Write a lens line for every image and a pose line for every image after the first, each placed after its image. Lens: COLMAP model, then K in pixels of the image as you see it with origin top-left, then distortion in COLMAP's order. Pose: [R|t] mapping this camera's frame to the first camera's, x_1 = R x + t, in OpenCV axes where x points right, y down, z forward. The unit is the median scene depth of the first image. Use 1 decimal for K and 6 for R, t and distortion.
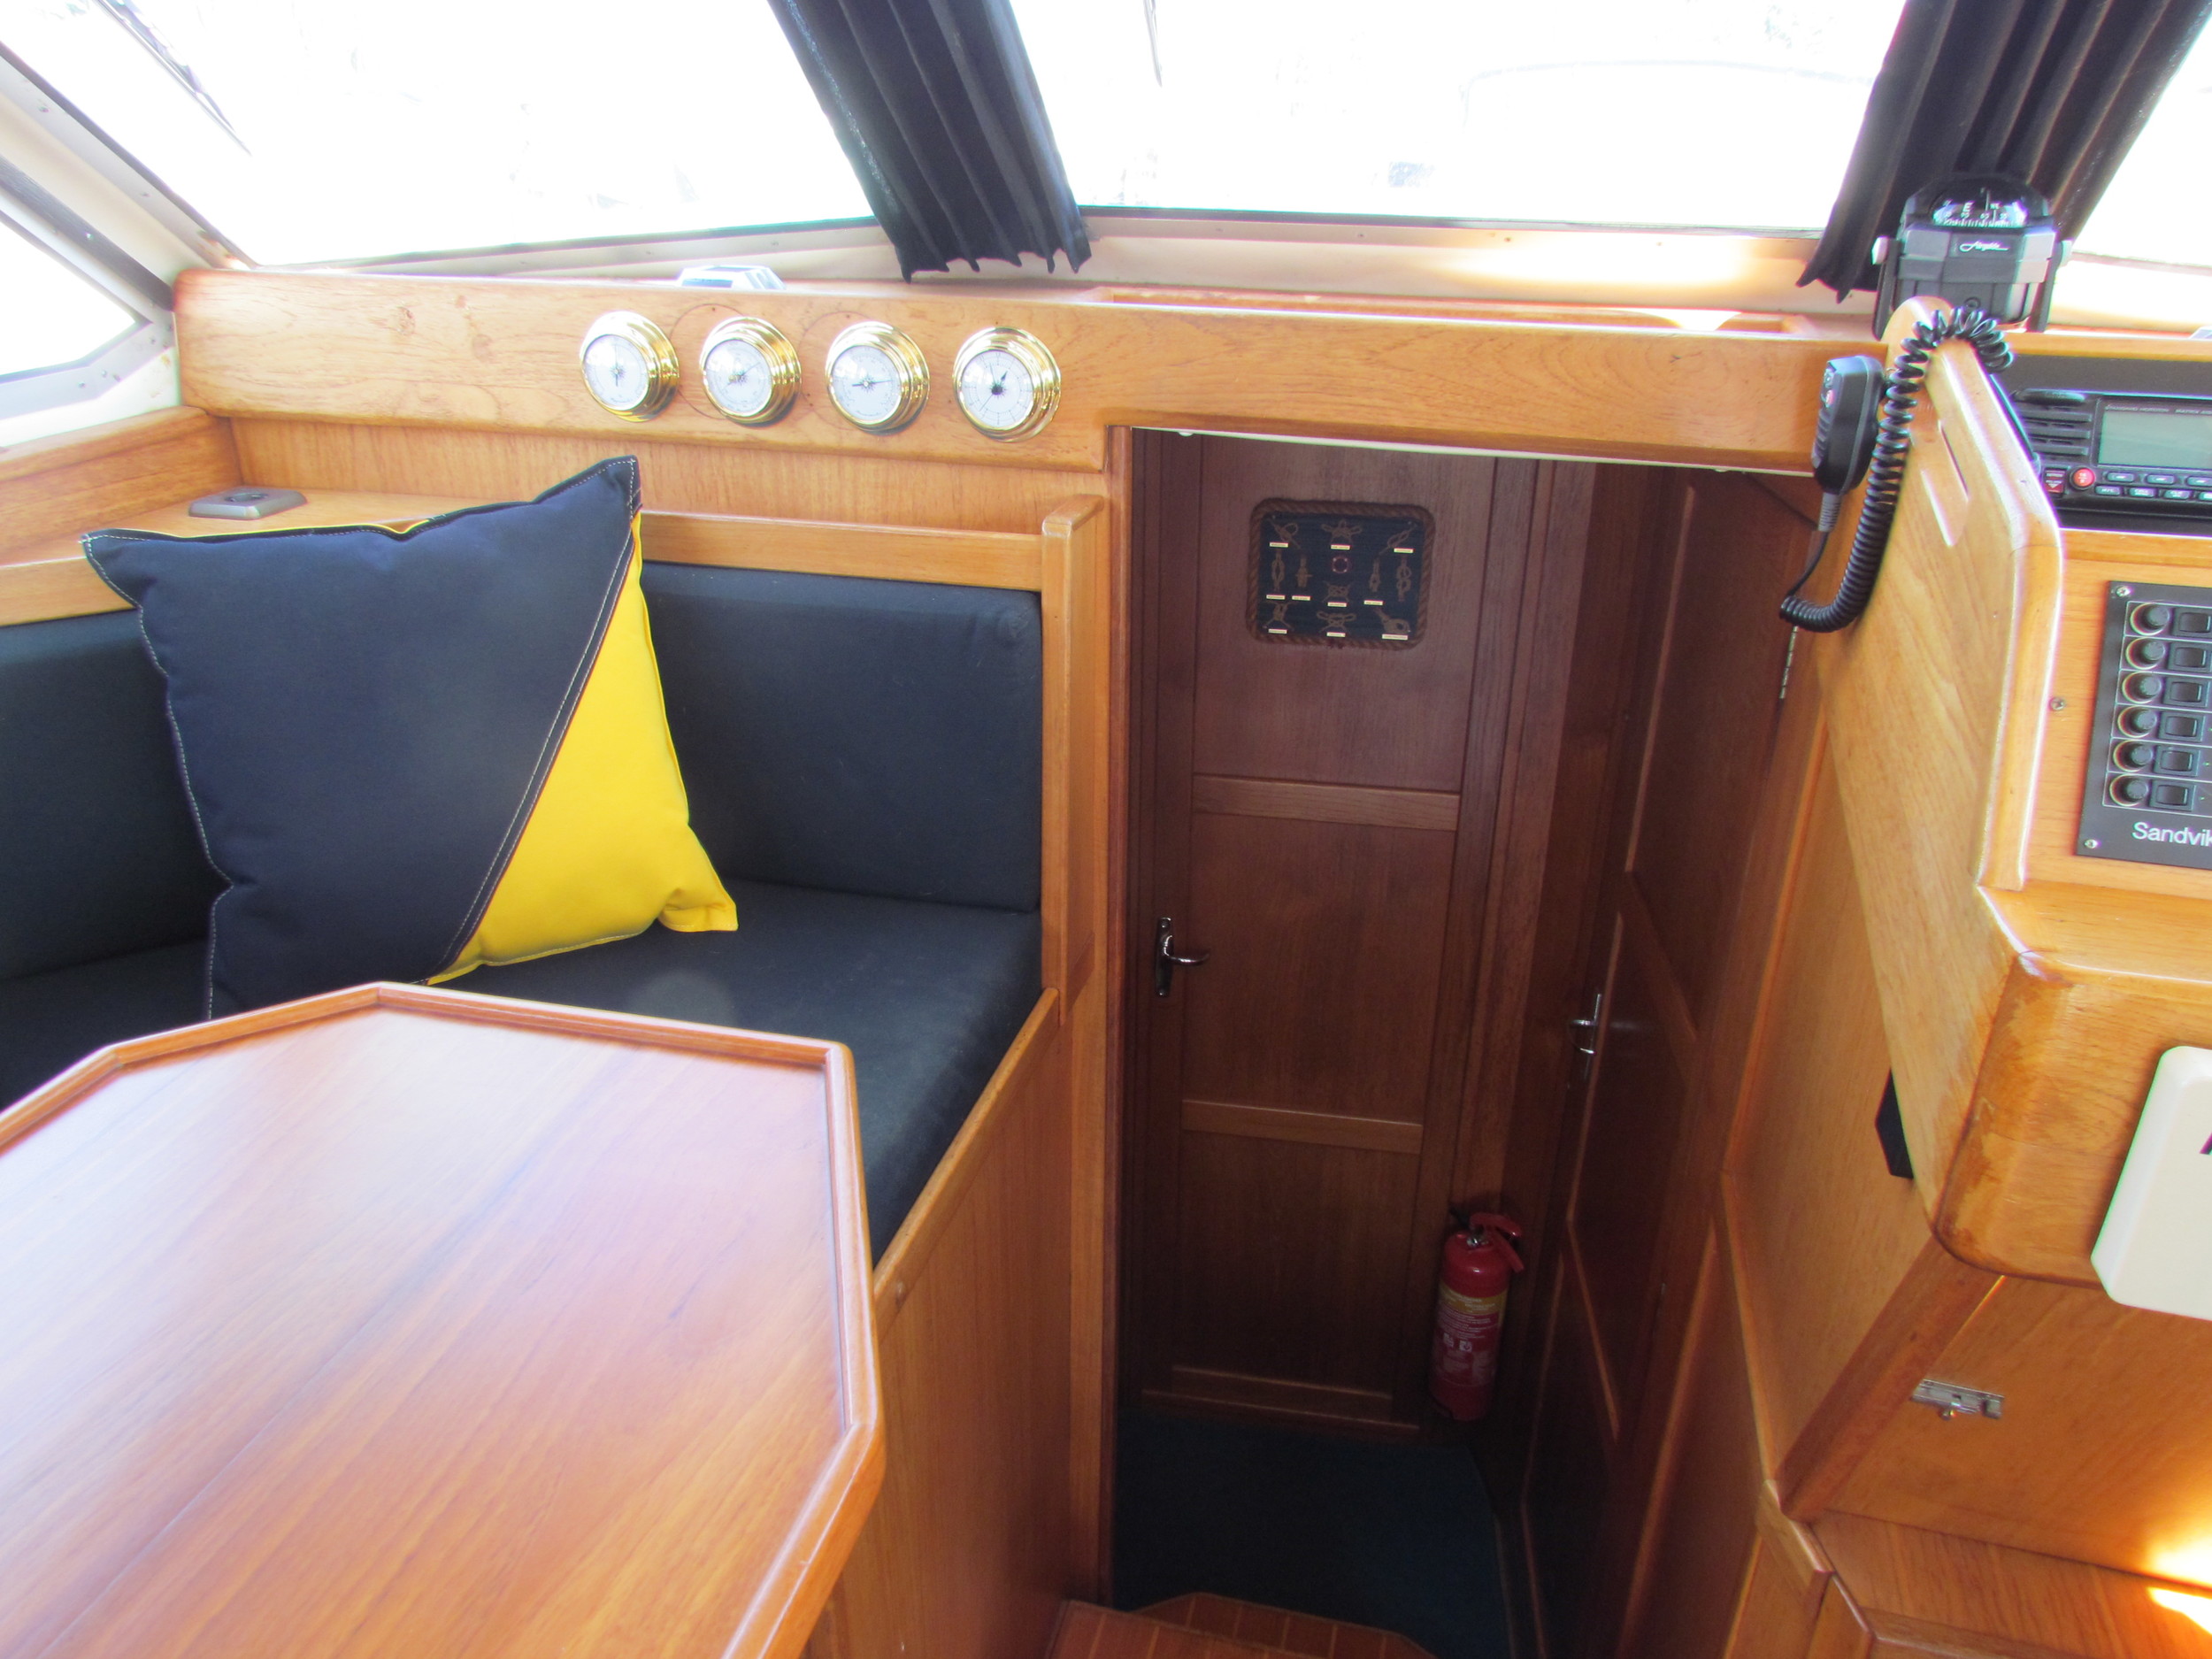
lens RADIAL K [[1516.1, 0, 1106.0], [0, 1516.1, 829.5], [0, 0, 1]] dist [-0.037816, 0.029712]
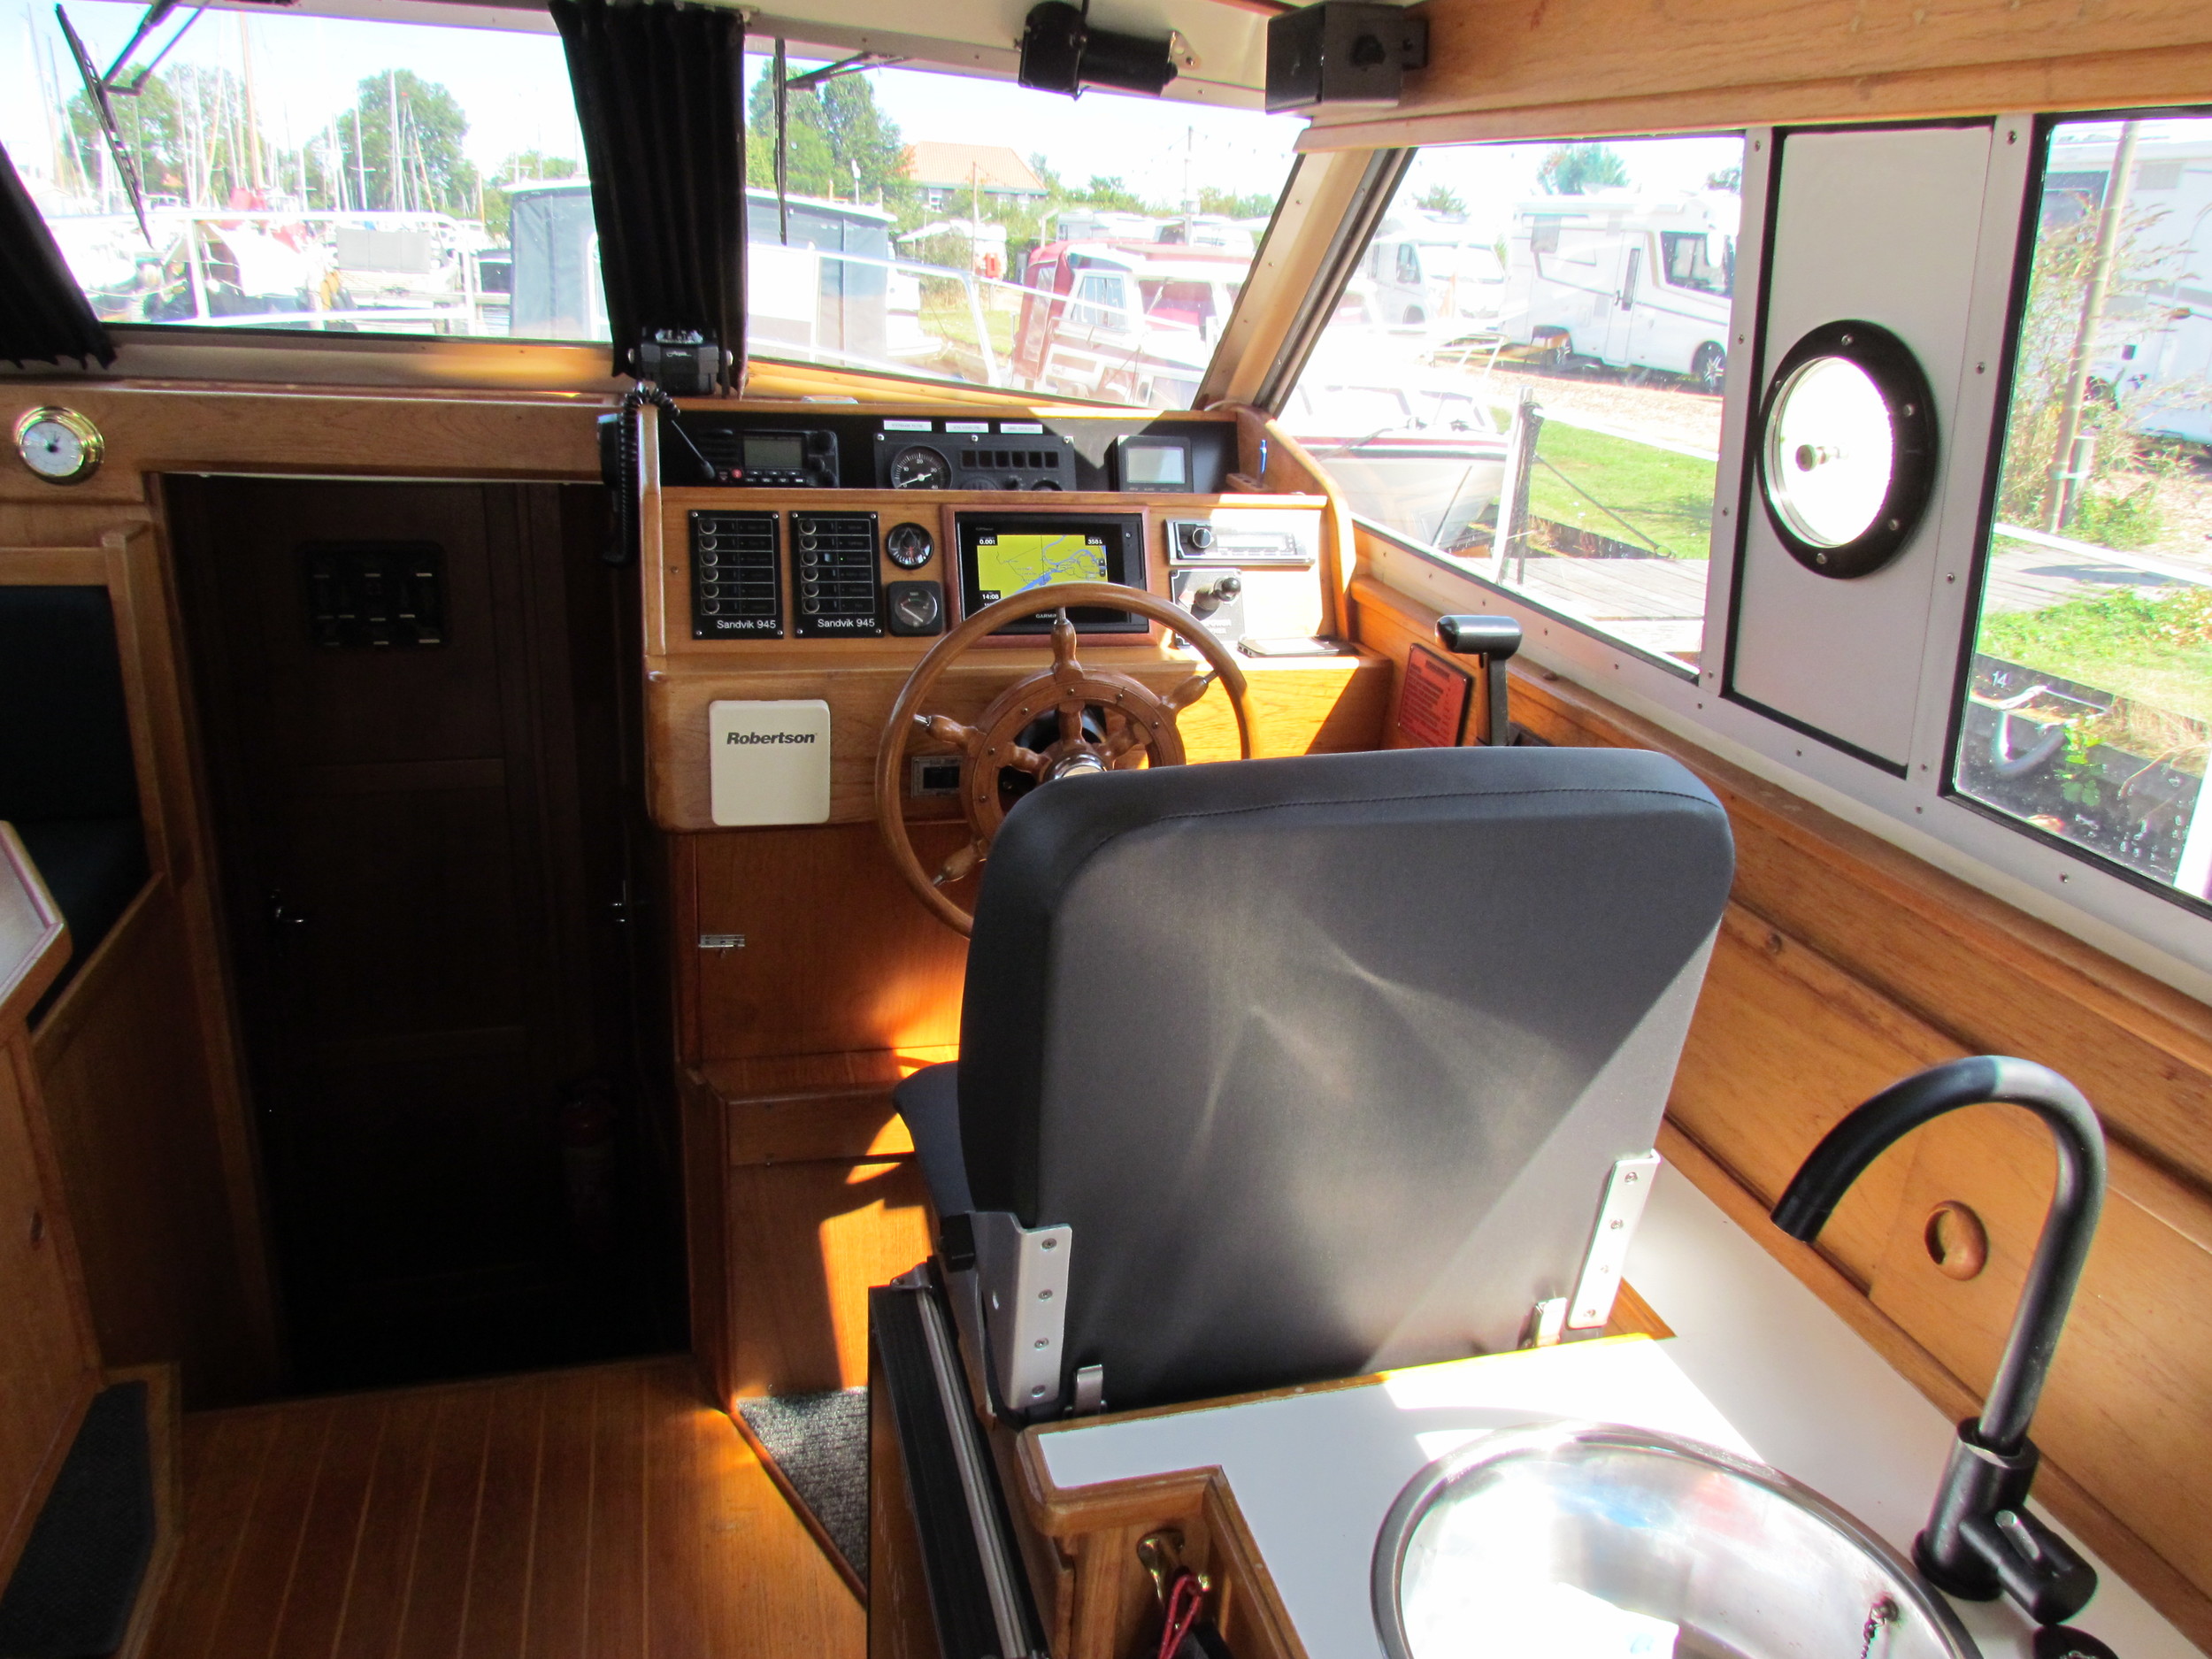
lens RADIAL K [[1539.8, 0, 1106.0], [0, 1539.8, 829.5], [0, 0, 1]] dist [-0.028835, -0.001203]
pose [[0.860483, -0.135255, 0.491197, 0.033518], [0.167516, 0.985623, -0.022056, 0.261190], [-0.481151, 0.101262, 0.870769, -0.688318]]
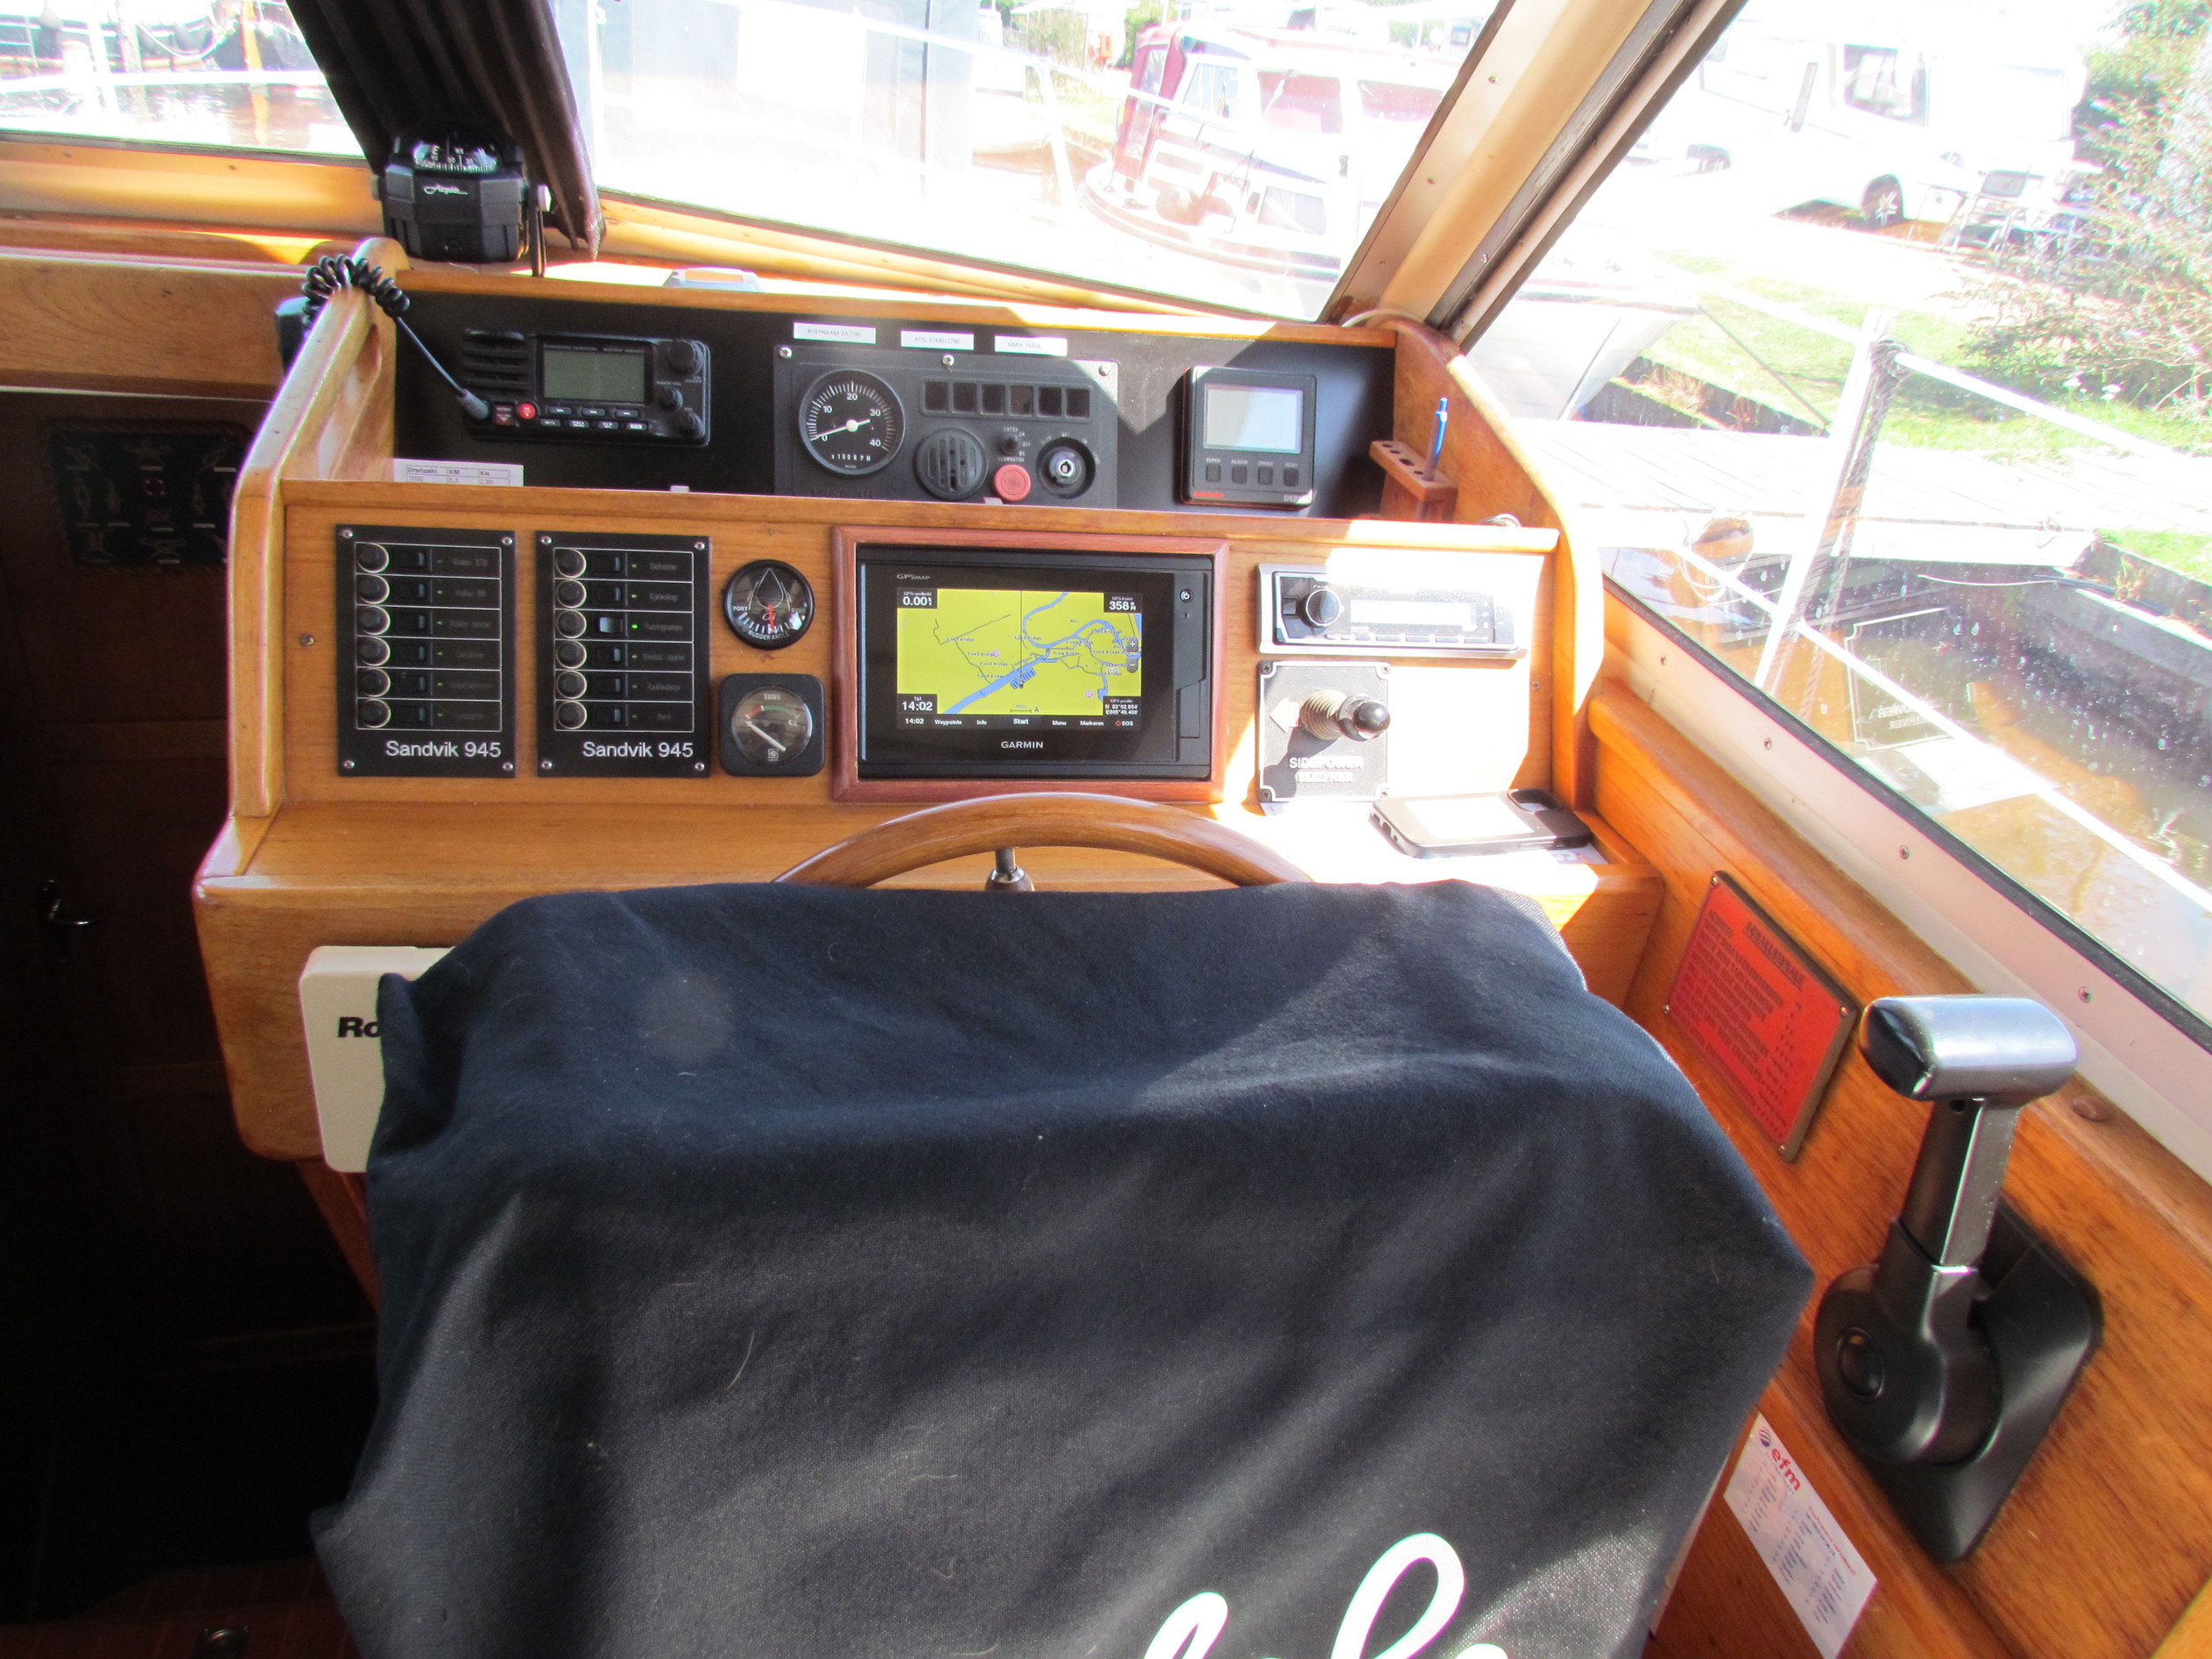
lens RADIAL K [[1529.0, 0, 1066.0], [0, 1529.0, 823.0], [0, 0, 1]] dist [-0.029804, -0.002783]
pose [[0.901781, -0.122569, 0.414449, 0.409214], [0.094018, 0.991612, 0.088689, 0.001692], [-0.421843, -0.041012, 0.905741, -0.147492]]
